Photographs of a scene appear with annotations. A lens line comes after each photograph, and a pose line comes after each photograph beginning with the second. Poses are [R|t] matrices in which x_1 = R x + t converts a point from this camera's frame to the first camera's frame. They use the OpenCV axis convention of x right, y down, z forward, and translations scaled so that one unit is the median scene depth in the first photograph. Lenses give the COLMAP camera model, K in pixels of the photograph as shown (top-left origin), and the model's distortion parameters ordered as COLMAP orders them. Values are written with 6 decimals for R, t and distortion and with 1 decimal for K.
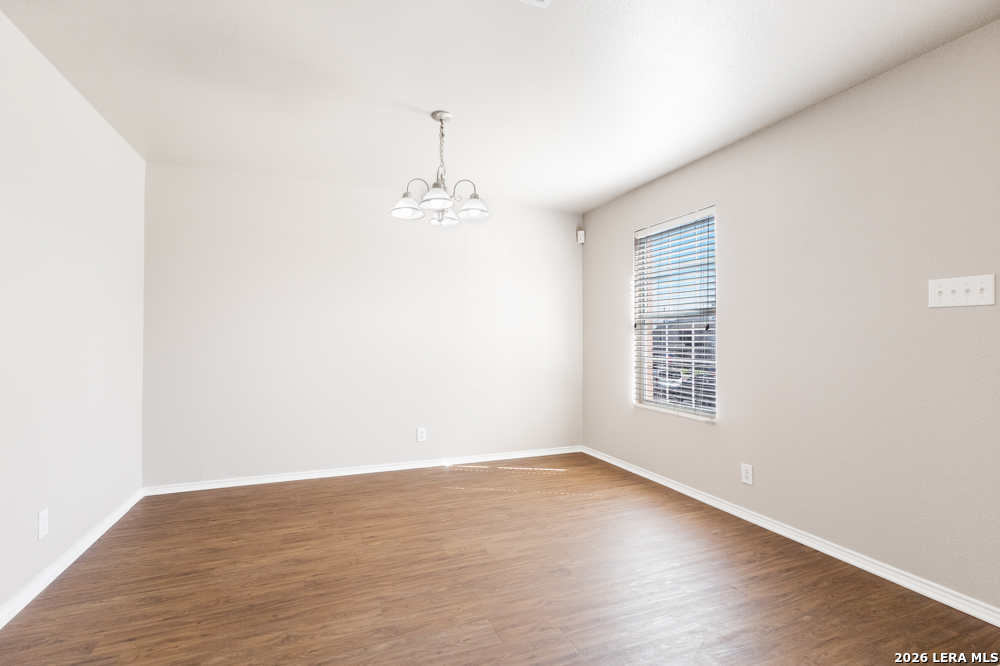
lens RADIAL K [[462.5, 0, 497.8], [0, 462.5, 333.5], [0, 0, 1]] dist [0.001154, -0.000149]
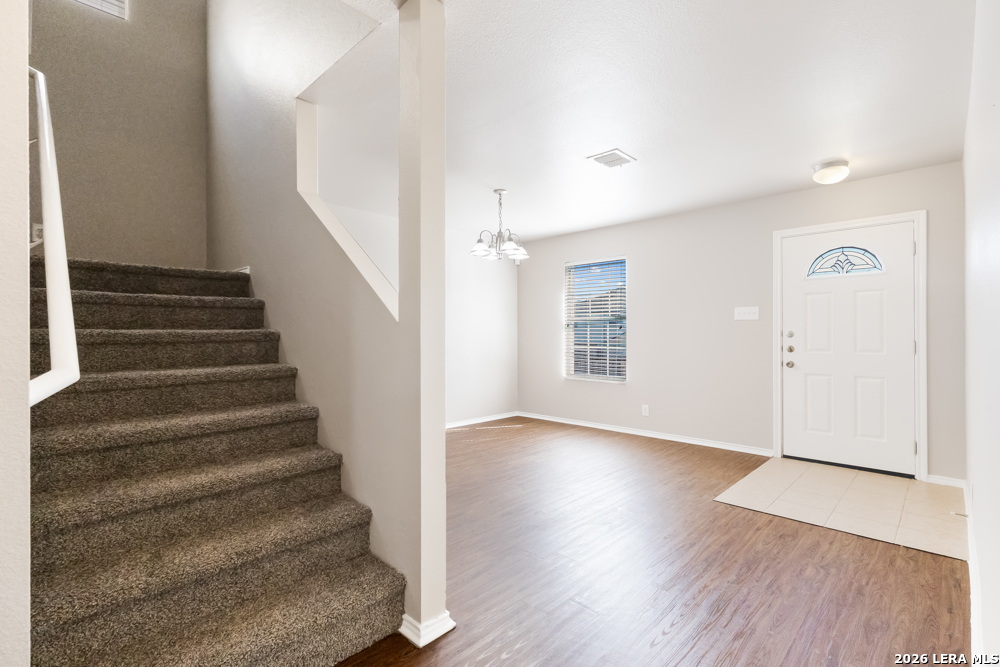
lens RADIAL K [[462.5, 0, 502.1], [0, 462.5, 335.7], [0, 0, 1]] dist [0.001154, -0.000149]
pose [[0.914120, -0.003876, 0.405426, -0.632743], [-0.003430, 0.999845, 0.017292, -0.010731], [-0.405430, -0.017197, 0.913964, -0.364346]]
